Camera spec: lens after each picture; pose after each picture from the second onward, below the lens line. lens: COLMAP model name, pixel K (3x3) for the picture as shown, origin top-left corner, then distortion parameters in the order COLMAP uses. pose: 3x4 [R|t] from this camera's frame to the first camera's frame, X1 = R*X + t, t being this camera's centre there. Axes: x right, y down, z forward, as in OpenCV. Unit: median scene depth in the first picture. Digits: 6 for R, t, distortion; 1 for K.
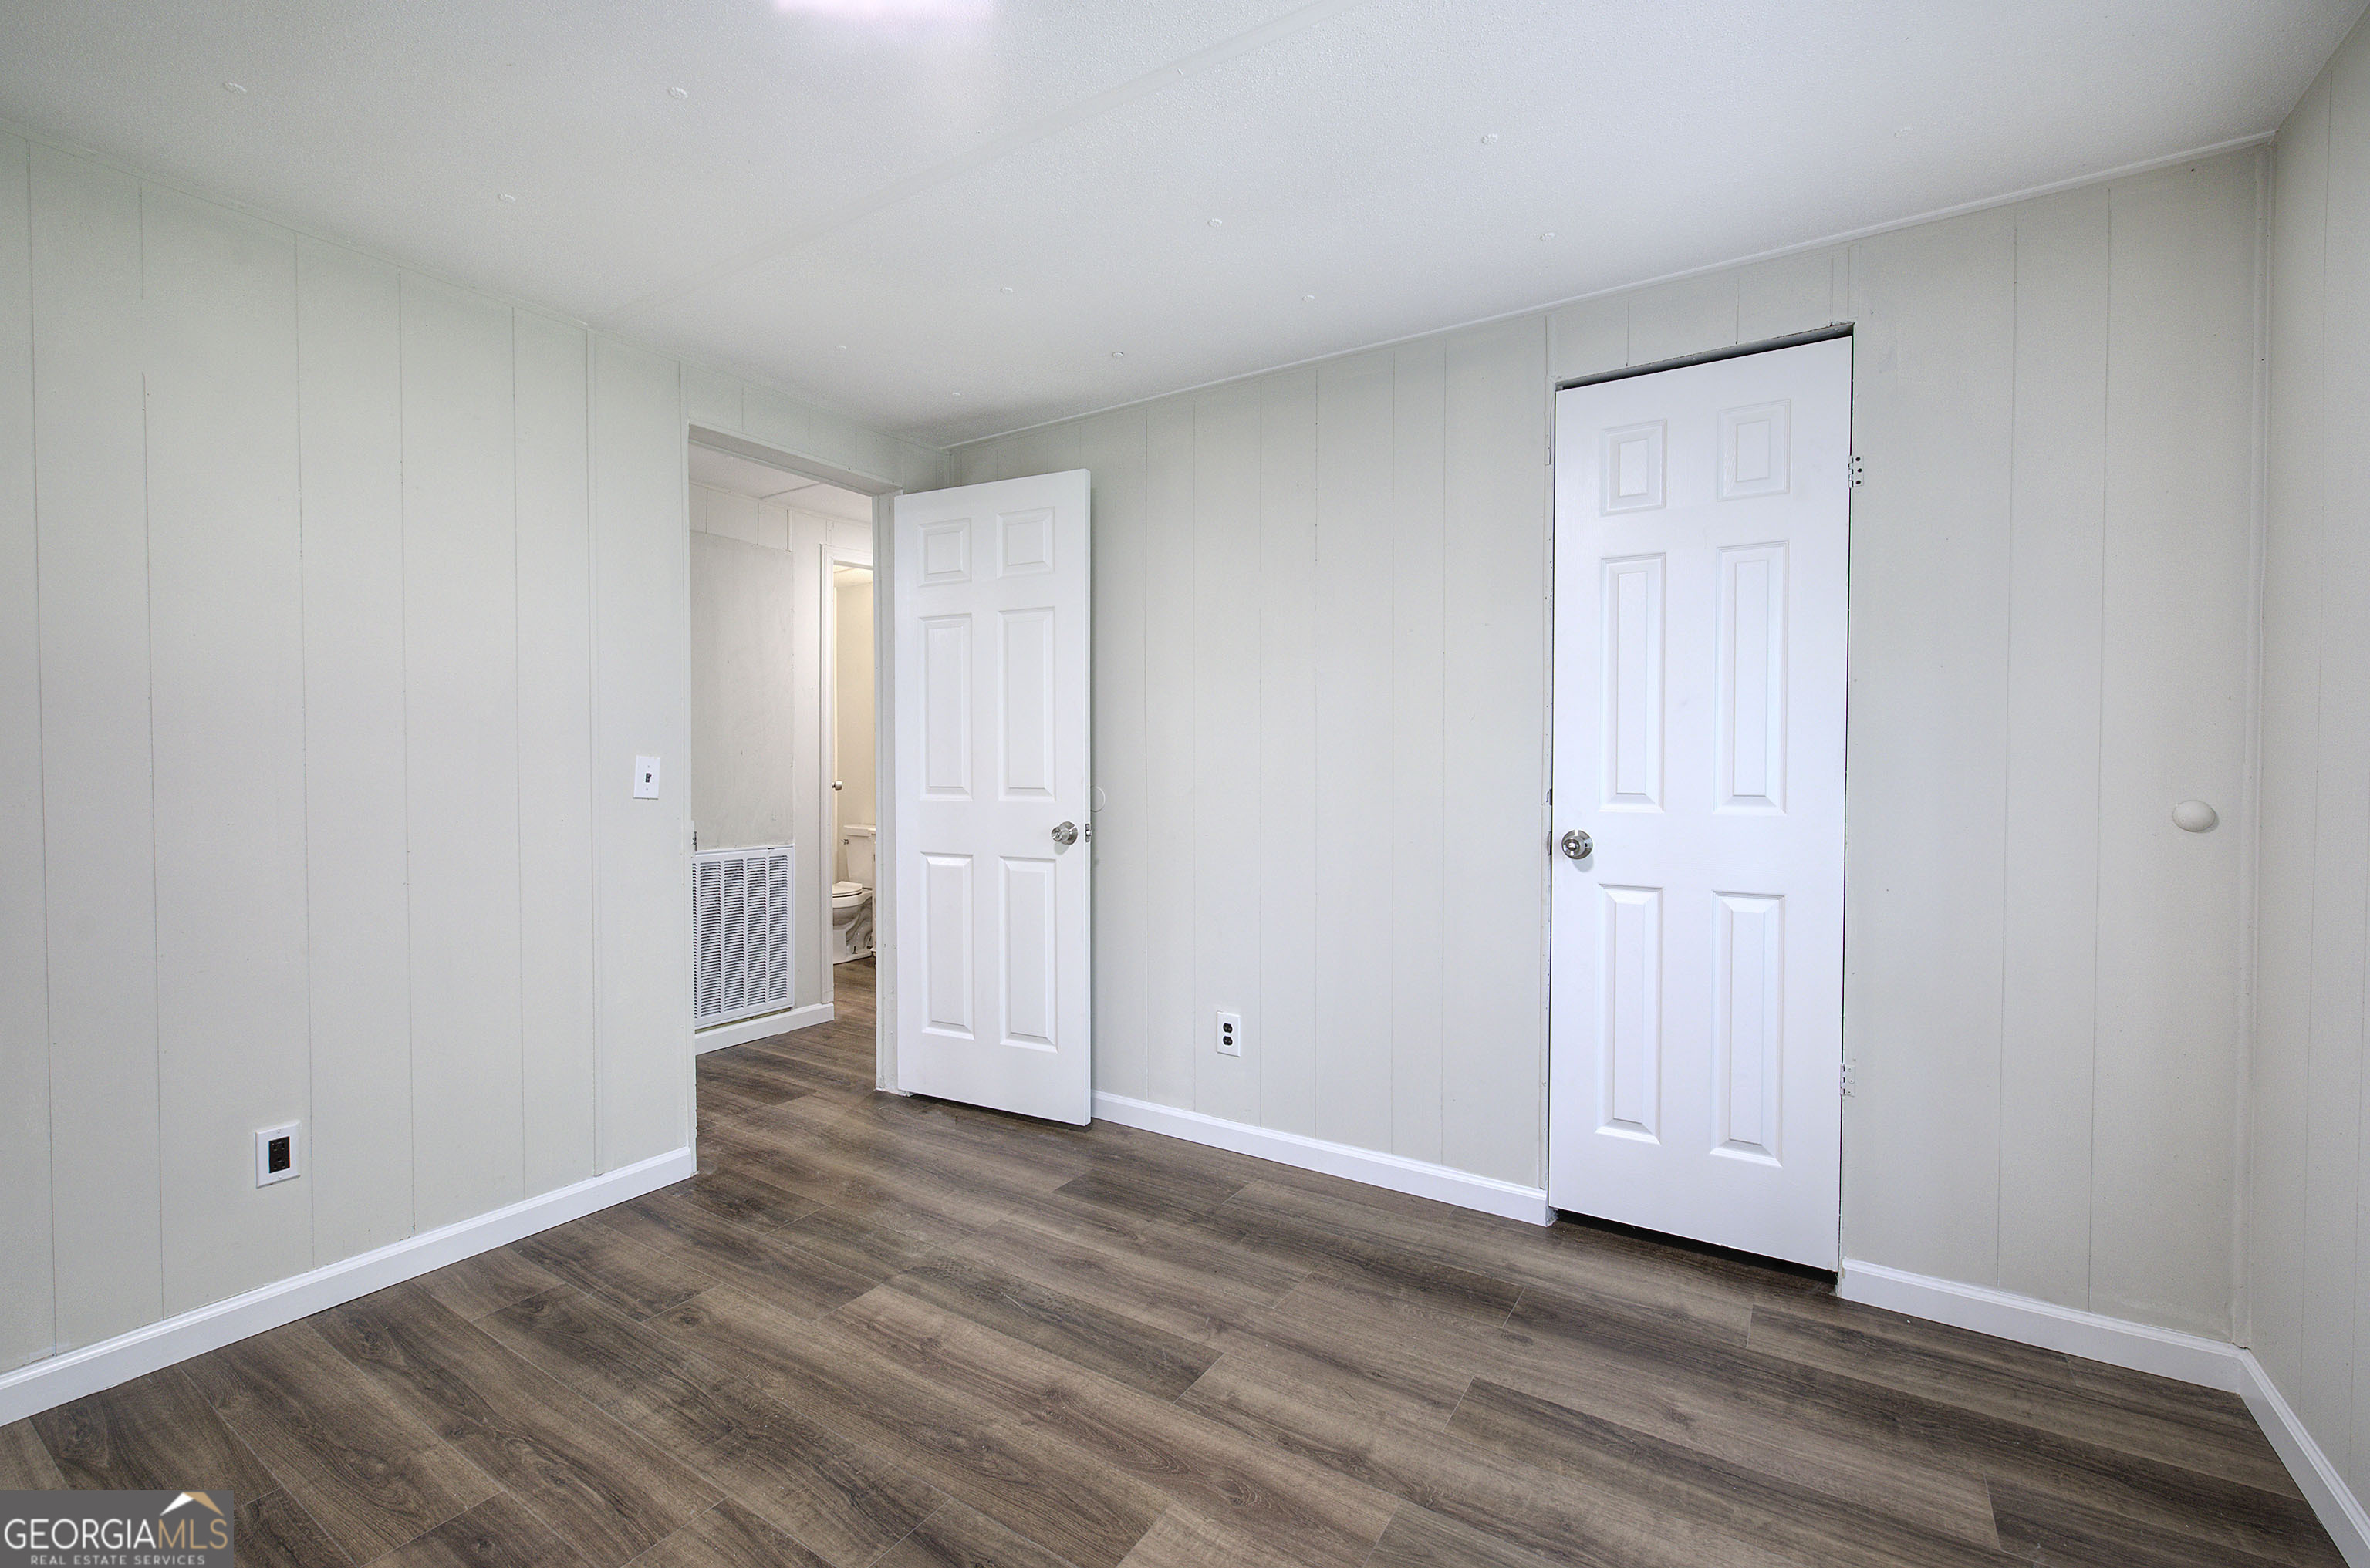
lens RADIAL K [[1000.0, 0, 1186.7], [0, 1000.0, 774.5], [0, 0, 1]] dist [-0.006935, 0.002310]
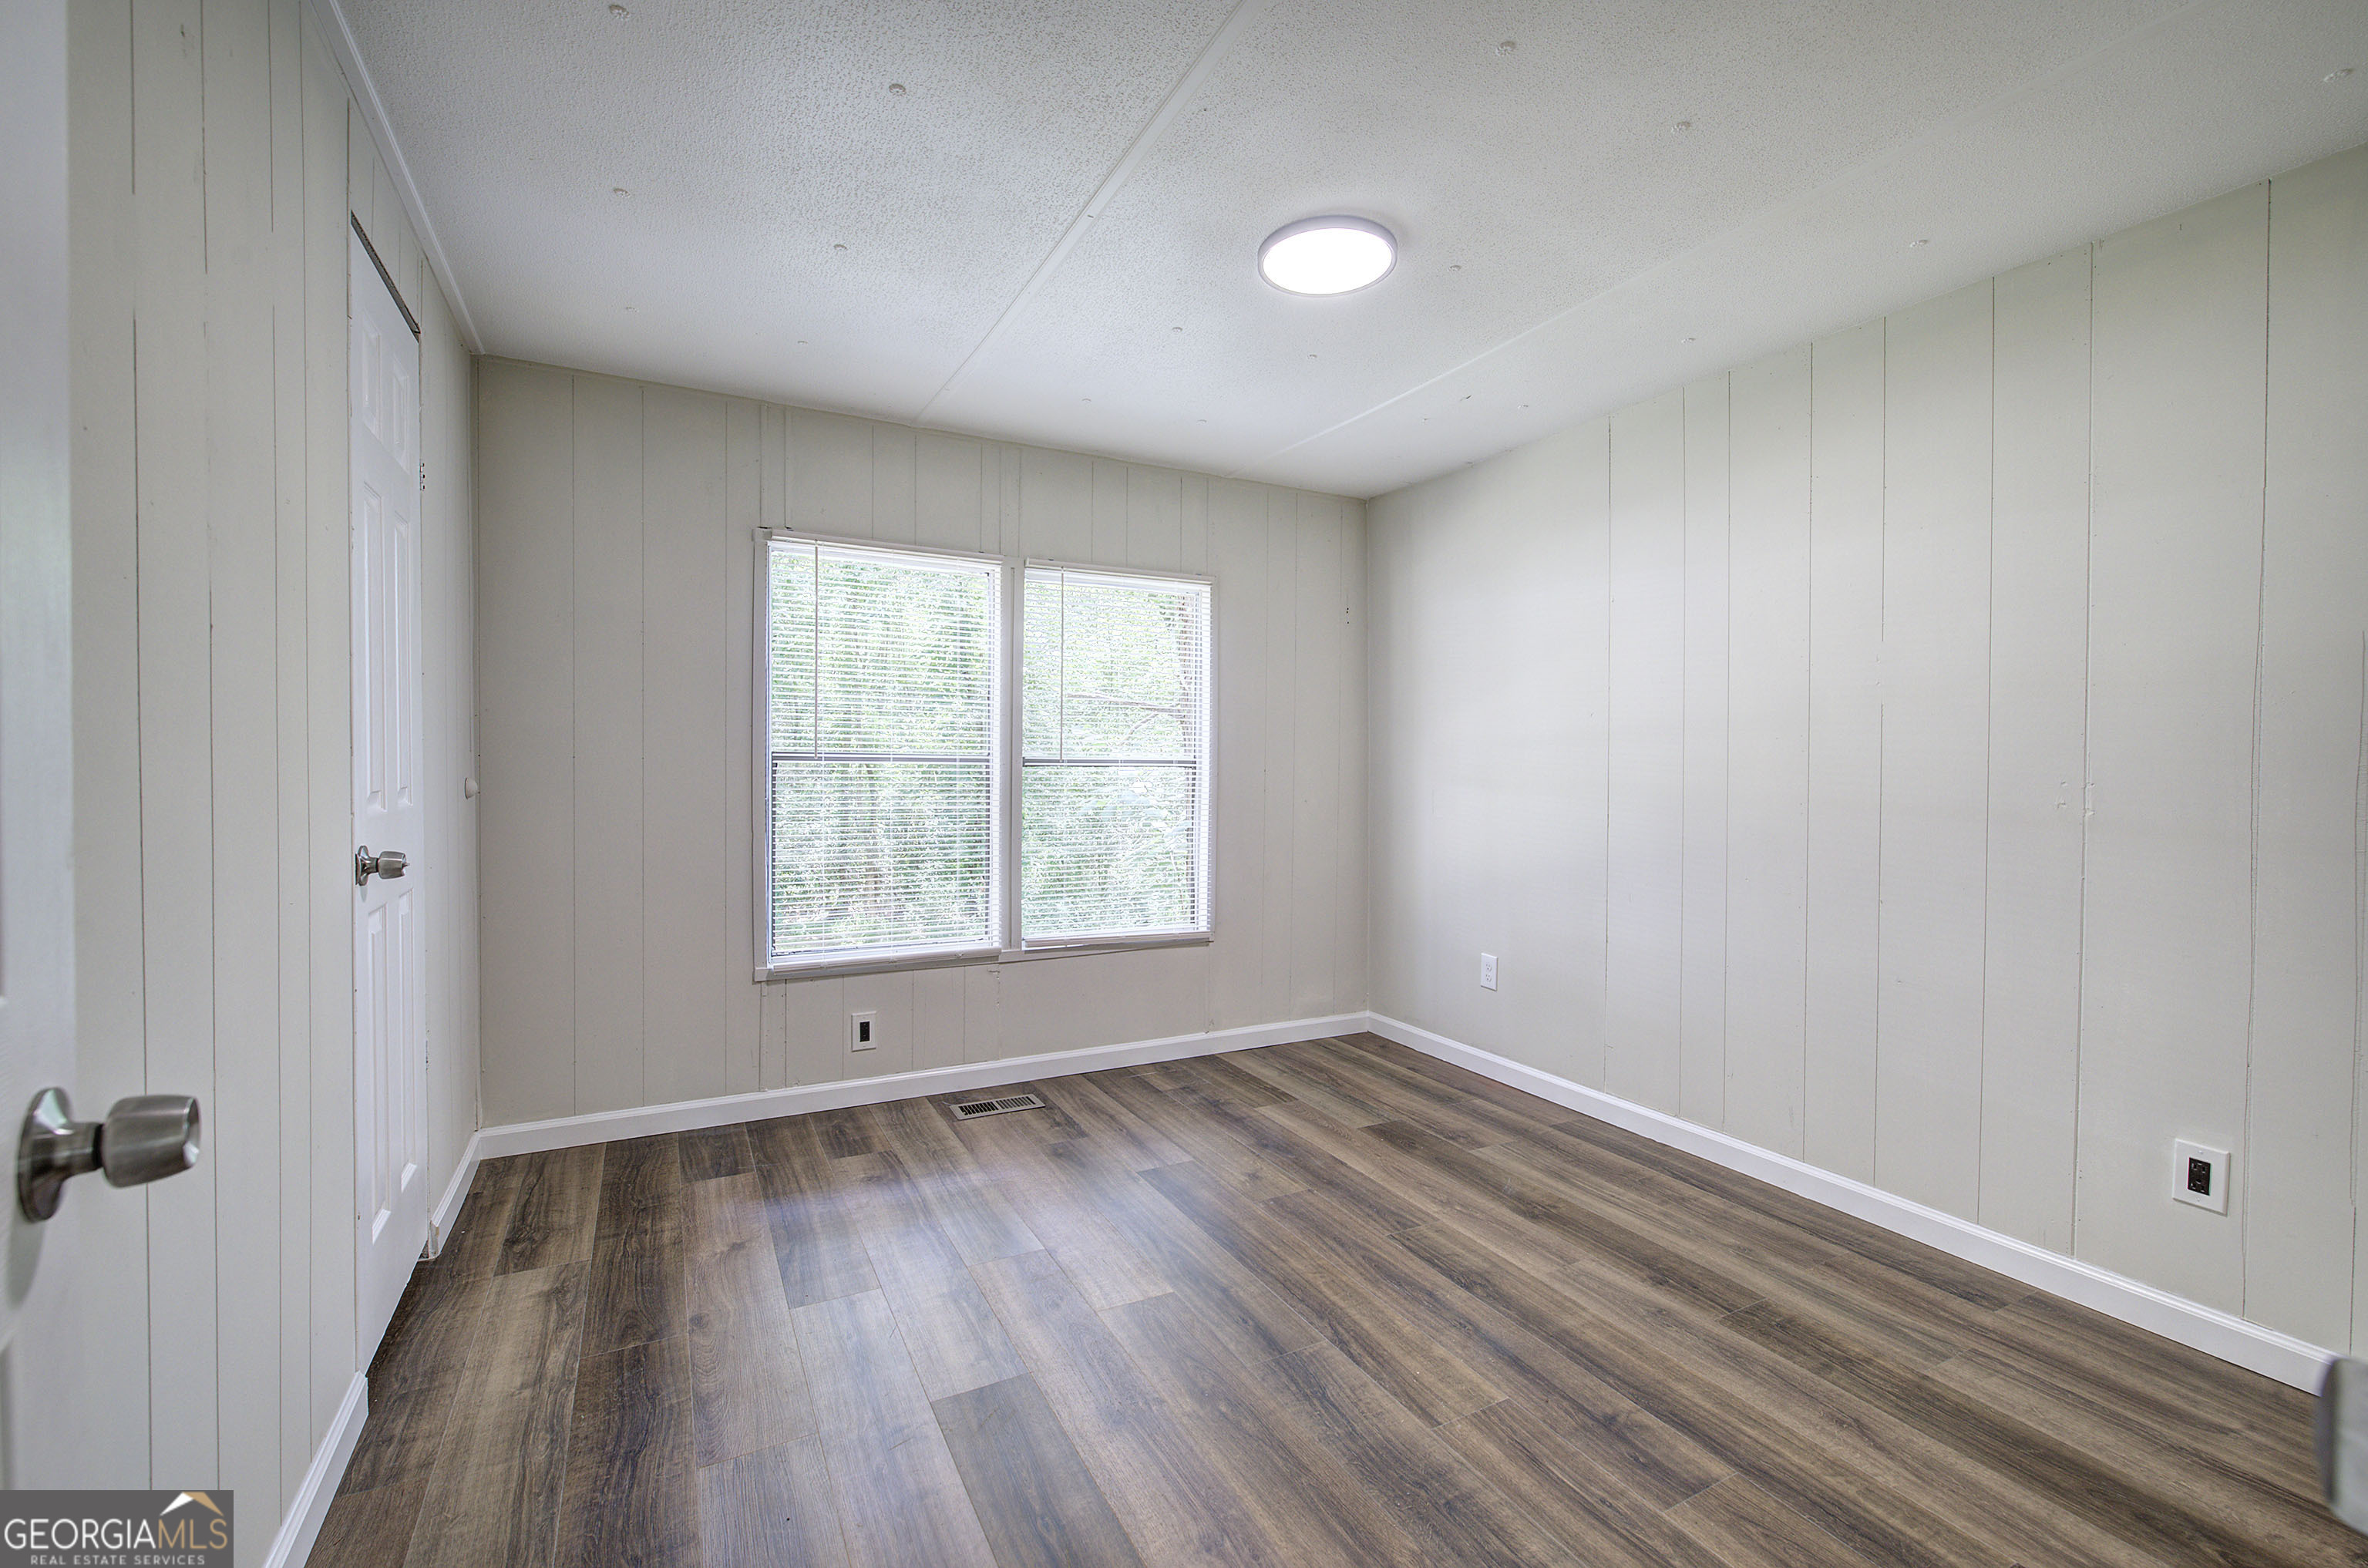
lens RADIAL K [[999.4, 0, 1183.8], [0, 999.4, 774.3], [0, 0, 1]] dist [-0.006935, 0.002310]
pose [[-0.871076, -0.015940, 0.490890, -0.689911], [-0.000498, 0.999501, 0.031572, -0.029201], [-0.491149, 0.027257, -0.870649, 1.902223]]
